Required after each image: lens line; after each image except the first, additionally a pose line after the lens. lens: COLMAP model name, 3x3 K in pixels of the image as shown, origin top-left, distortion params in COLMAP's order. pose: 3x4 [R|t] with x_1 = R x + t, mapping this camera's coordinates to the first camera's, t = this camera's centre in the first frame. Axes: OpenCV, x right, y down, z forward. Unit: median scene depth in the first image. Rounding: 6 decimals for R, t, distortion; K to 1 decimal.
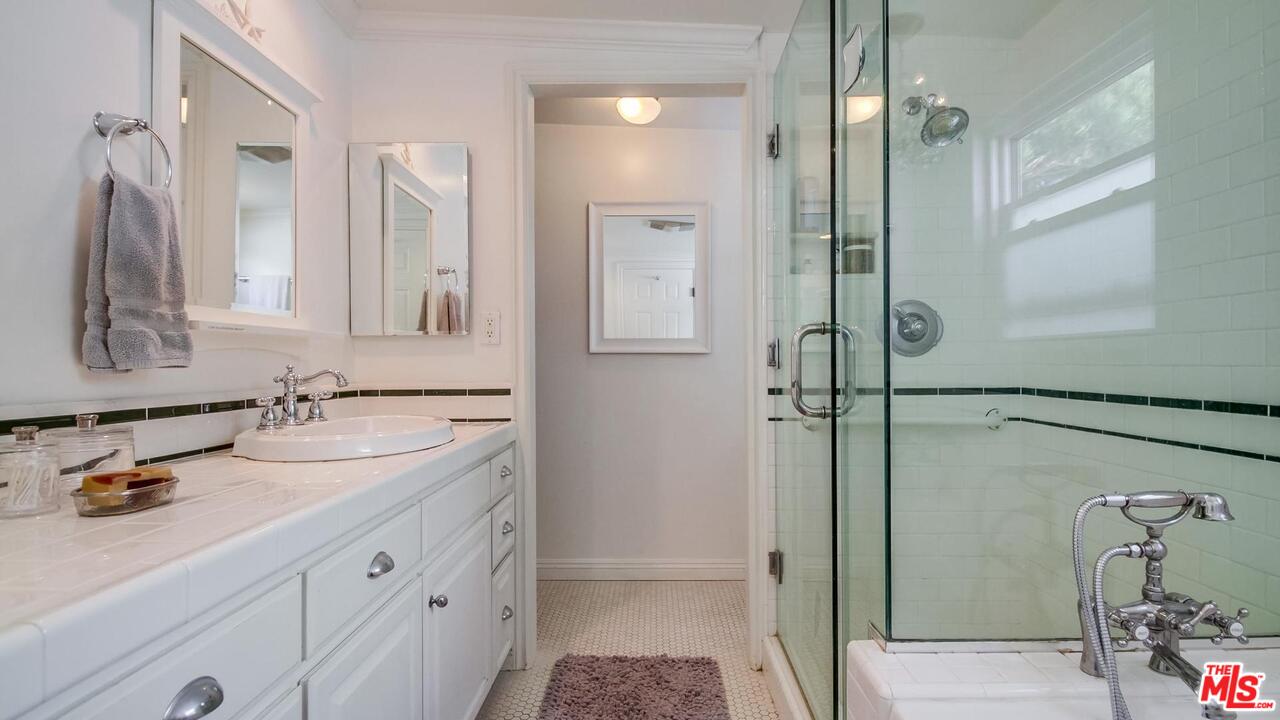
lens RADIAL K [[612.0, 0, 638.3], [0, 612.0, 361.7], [0, 0, 1]] dist [0.000984, -0.000728]
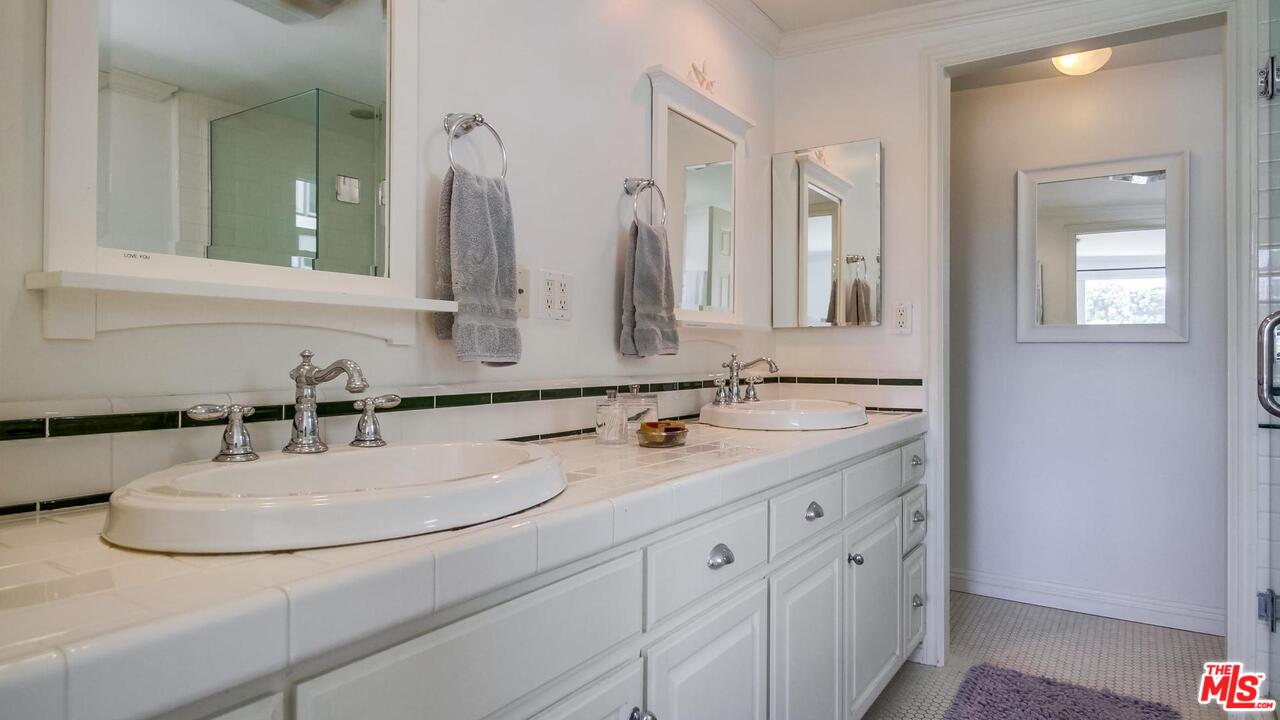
lens RADIAL K [[734.1, 0, 657.4], [0, 734.1, 352.0], [0, 0, 1]] dist [0.012690, -0.001850]
pose [[0.850221, 0.005302, -0.526399, 0.072563], [-0.005168, 0.999985, 0.001726, 0.000410], [0.526400, 0.001253, 0.850236, -0.326585]]
